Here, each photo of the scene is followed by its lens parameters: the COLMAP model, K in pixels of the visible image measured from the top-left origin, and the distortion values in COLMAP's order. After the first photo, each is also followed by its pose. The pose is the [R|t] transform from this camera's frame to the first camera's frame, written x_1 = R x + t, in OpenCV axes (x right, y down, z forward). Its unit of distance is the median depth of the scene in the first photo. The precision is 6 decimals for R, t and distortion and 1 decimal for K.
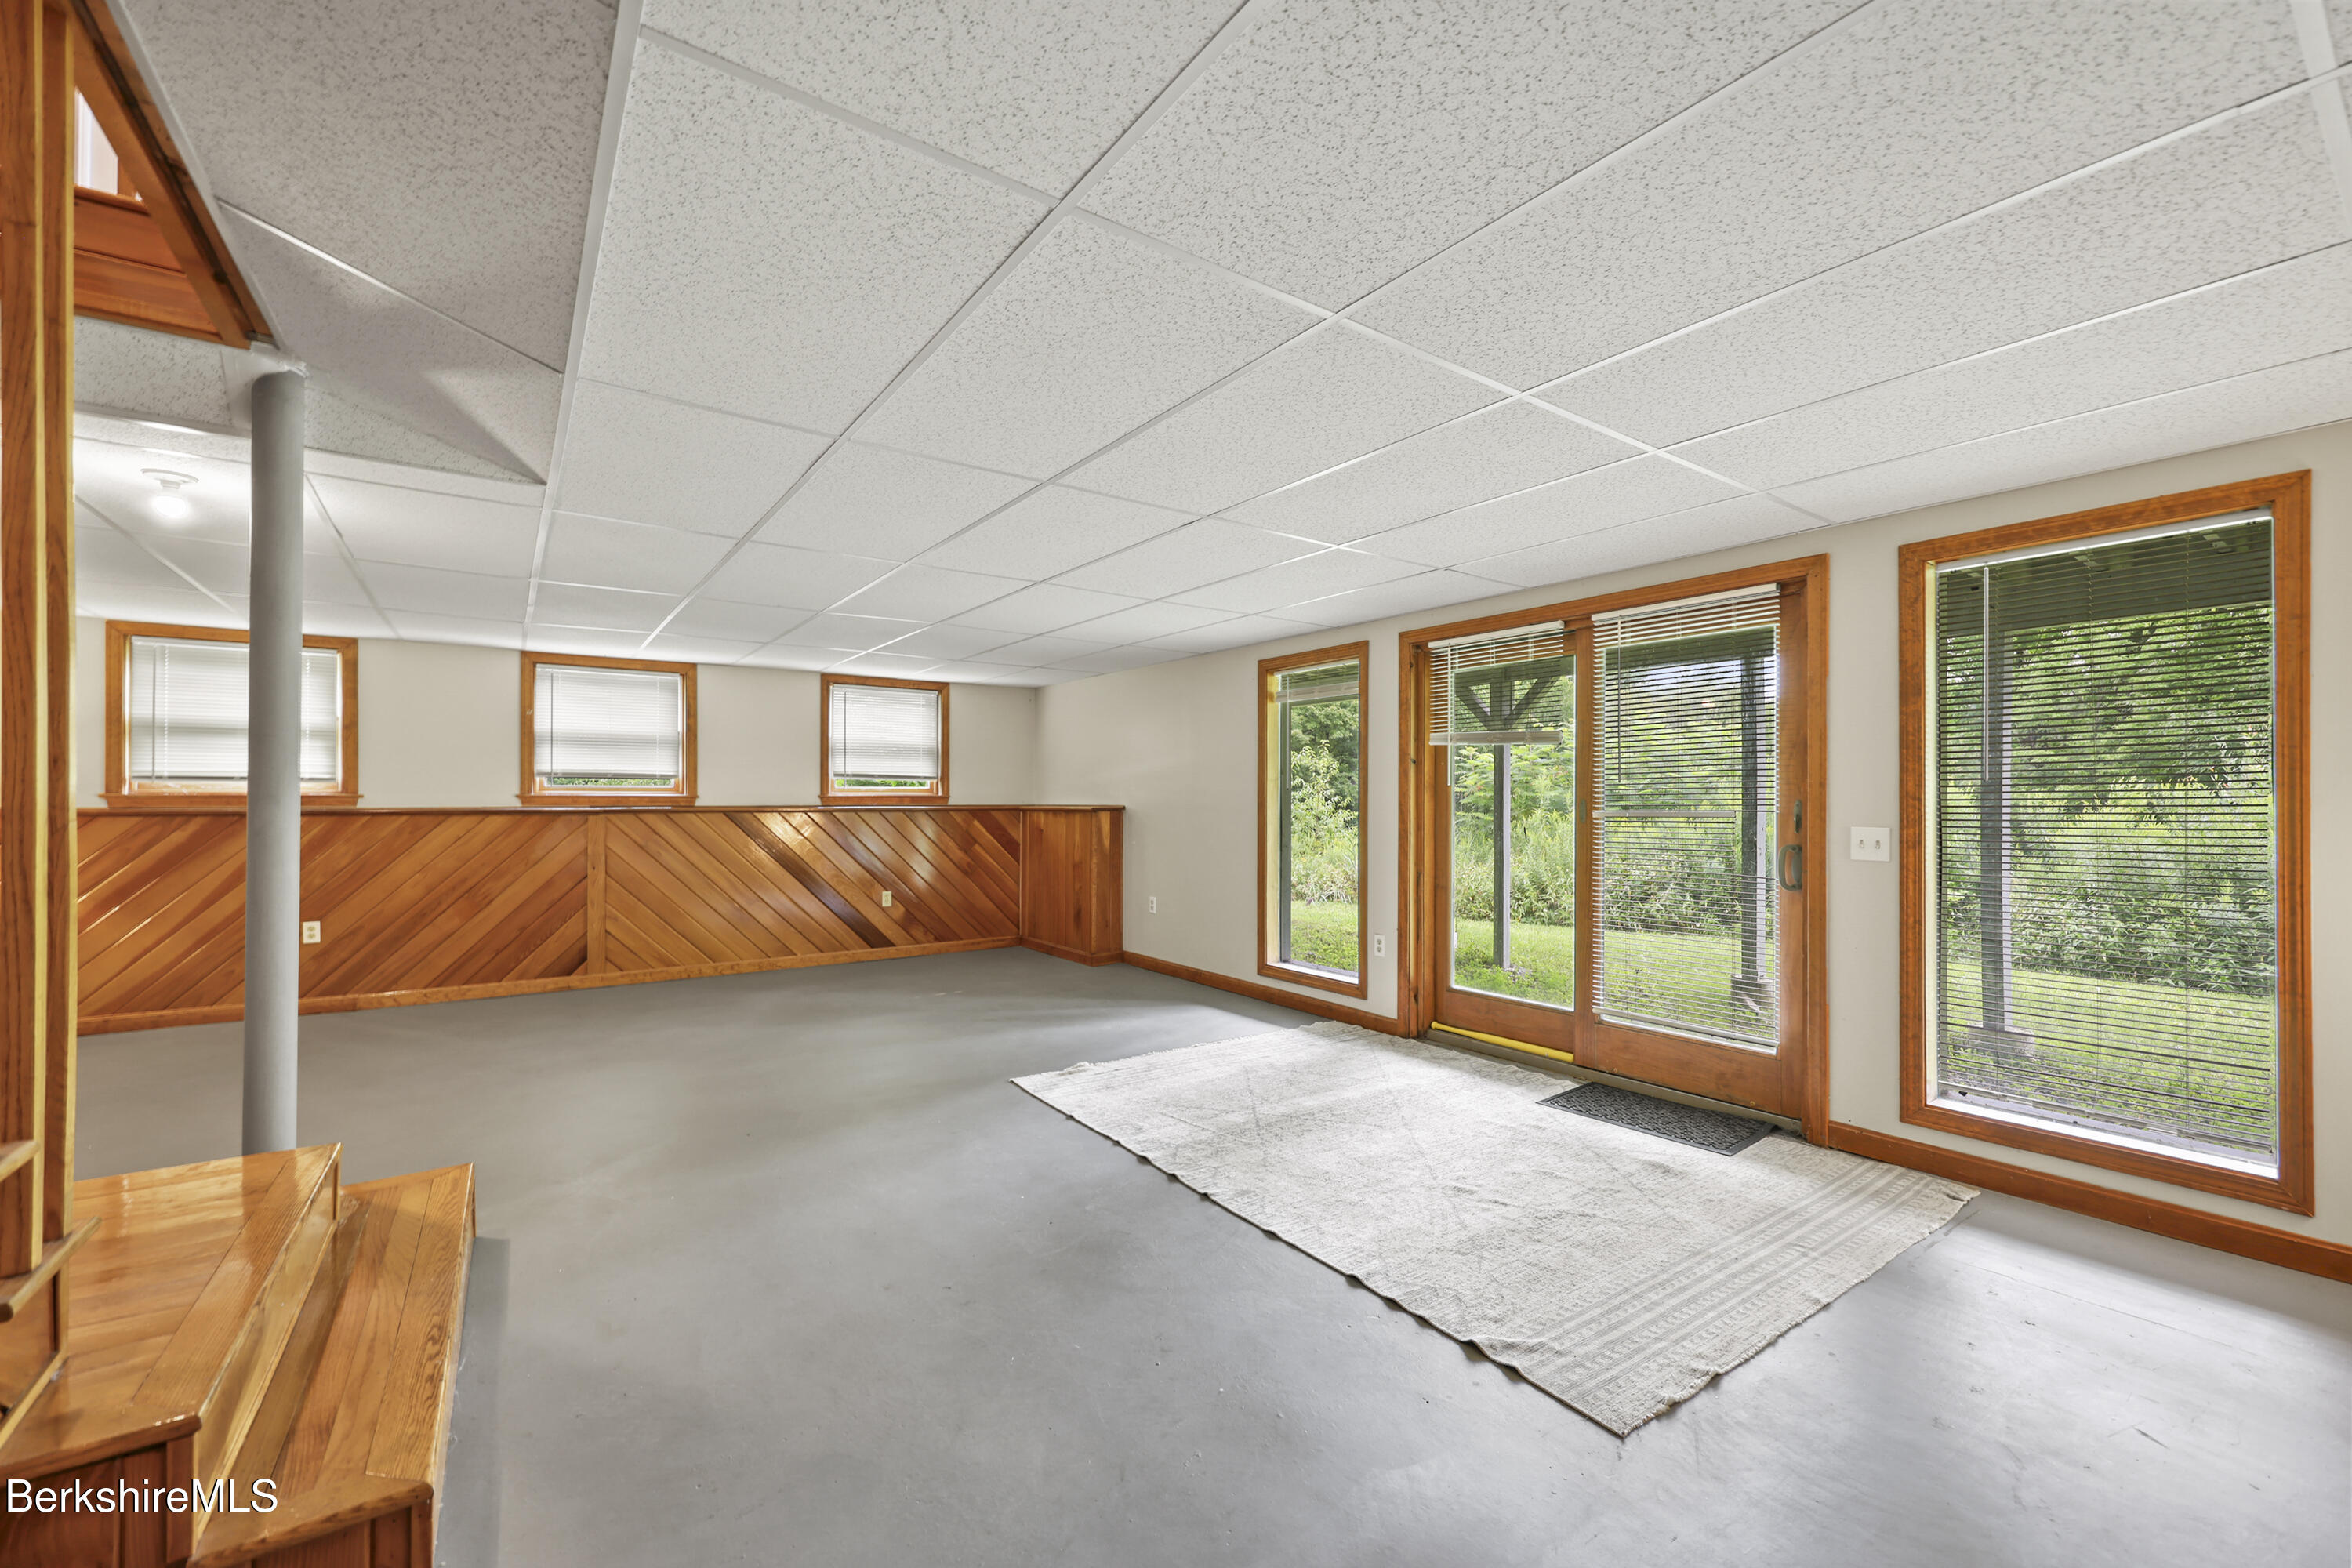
lens RADIAL K [[966.2, 0, 1177.5], [0, 966.2, 801.7], [0, 0, 1]] dist [-0.000645, -0.000211]
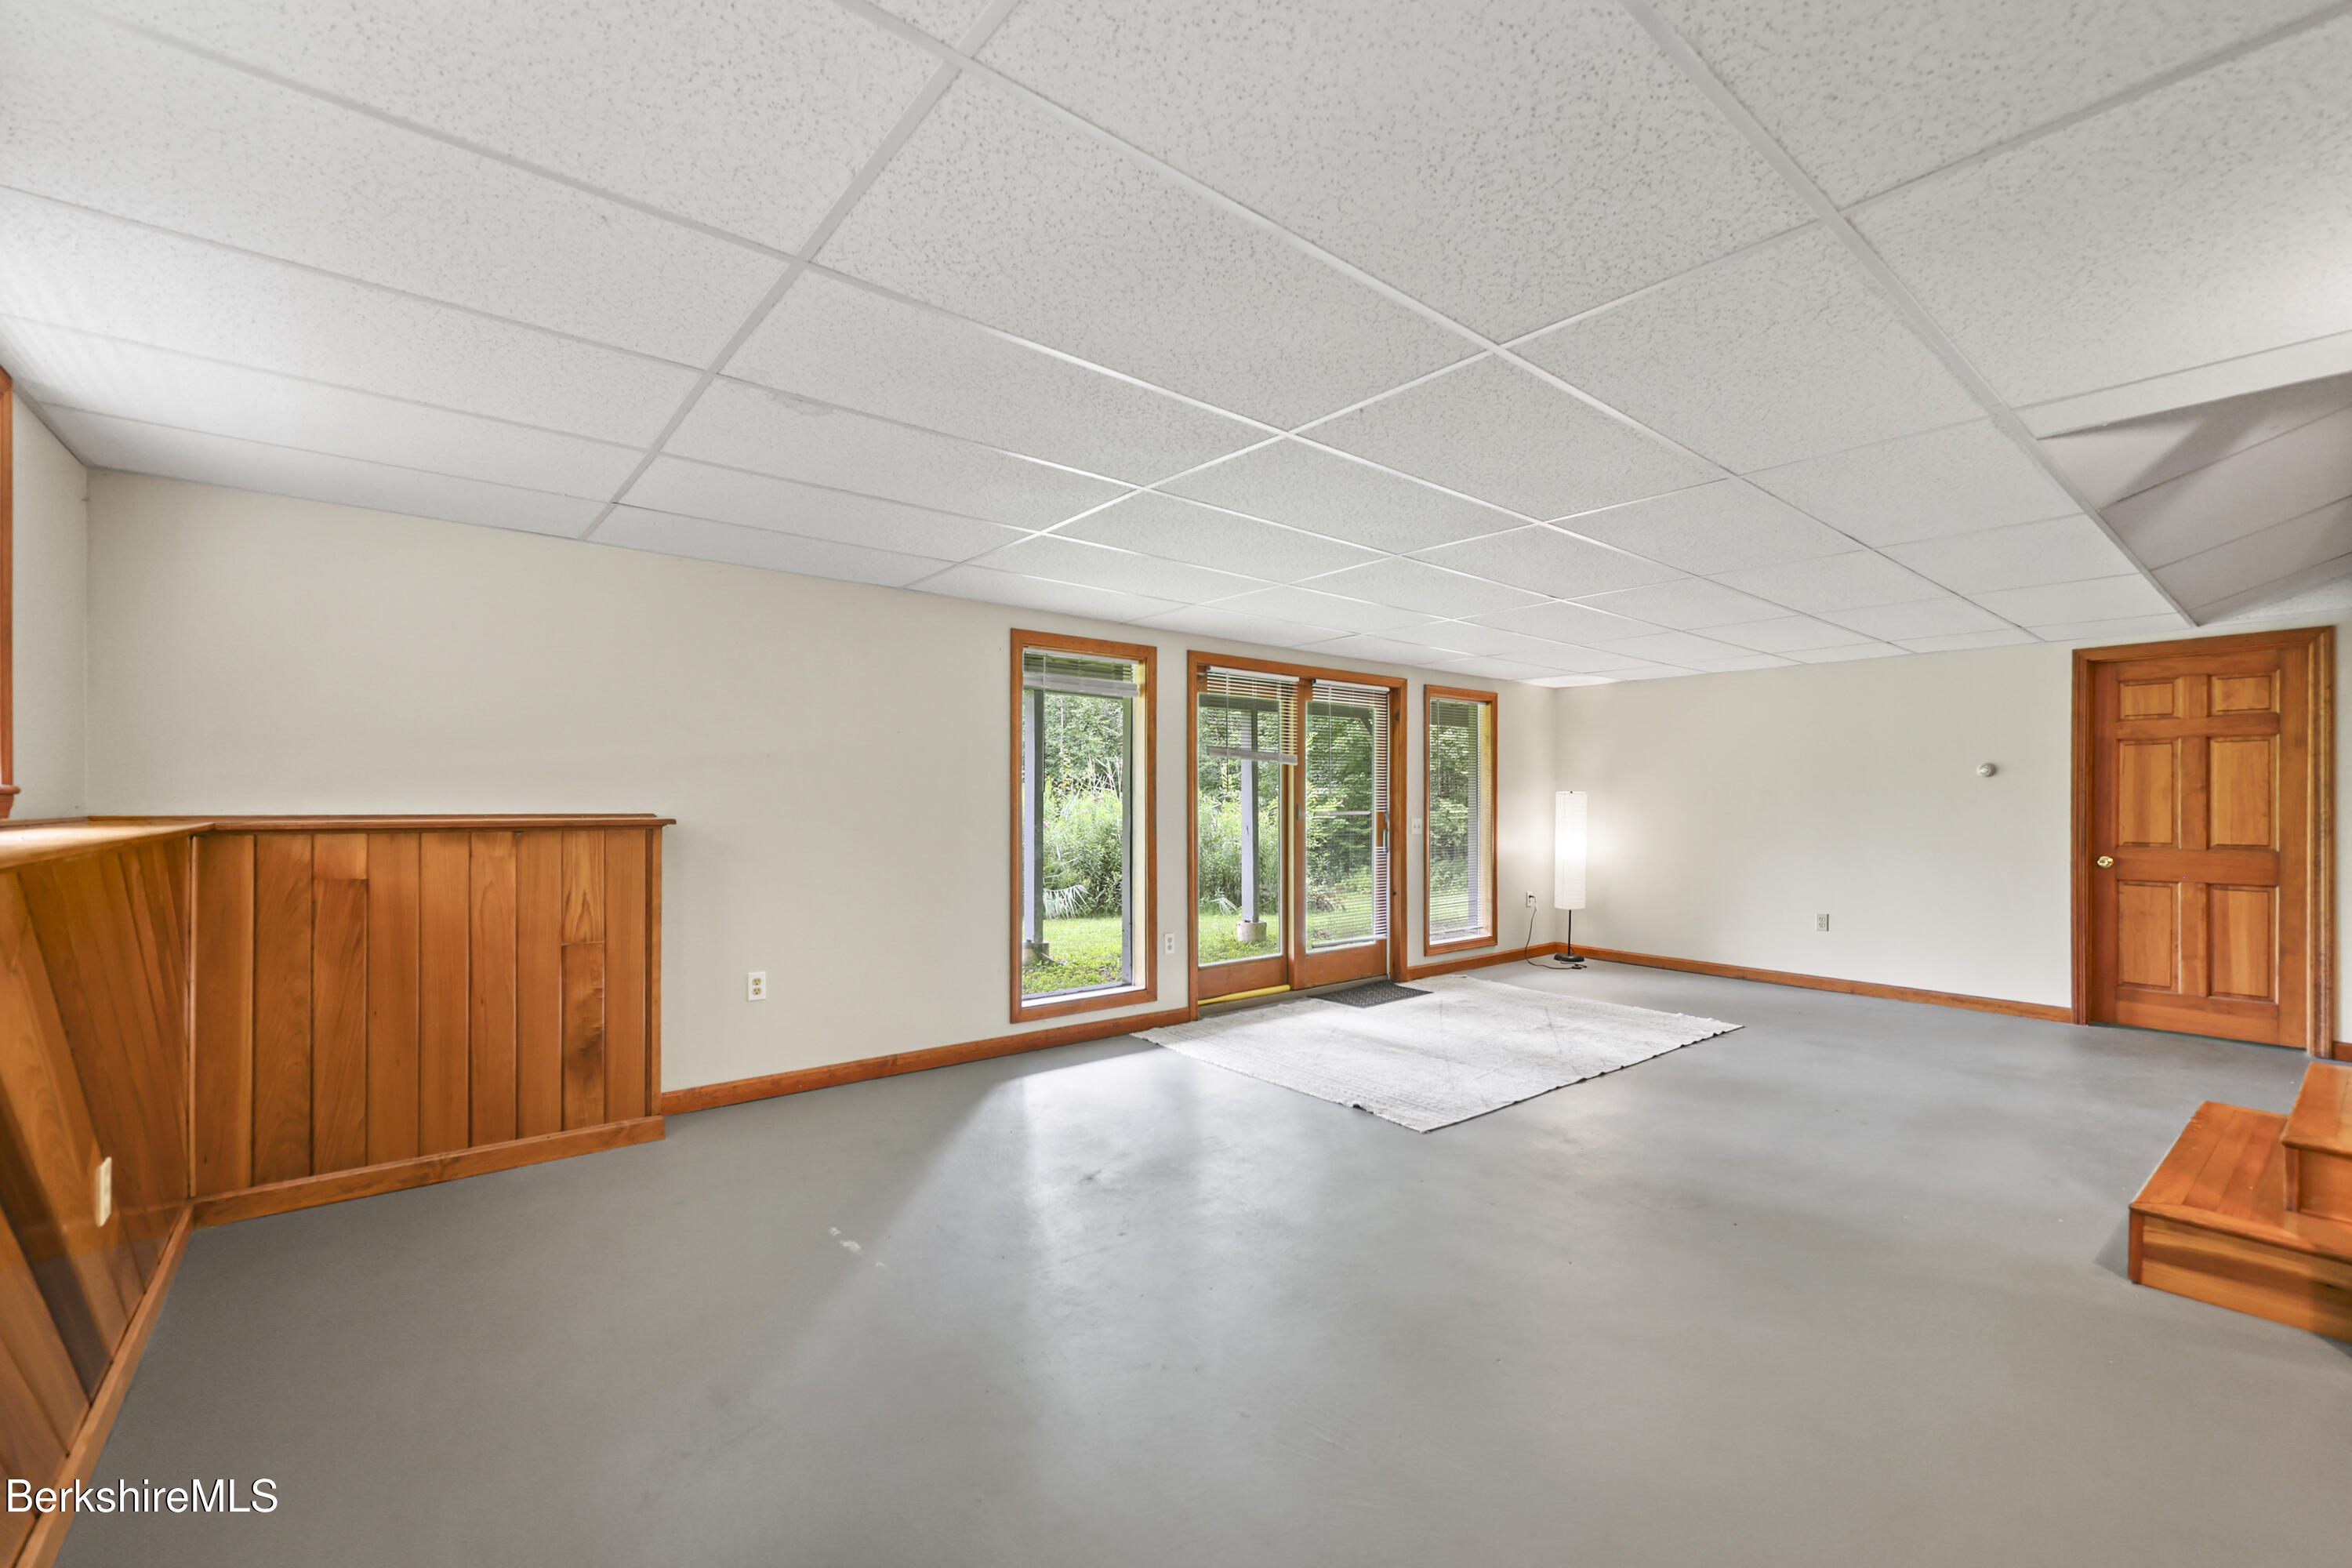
lens RADIAL K [[966.2, 0, 1177.5], [0, 966.2, 801.7], [0, 0, 1]] dist [-0.000645, -0.000211]
pose [[-0.067187, 0.001406, 0.997739, -0.906840], [0.002033, 0.999997, -0.001273, -0.003327], [-0.997738, 0.001943, -0.067190, 1.152307]]
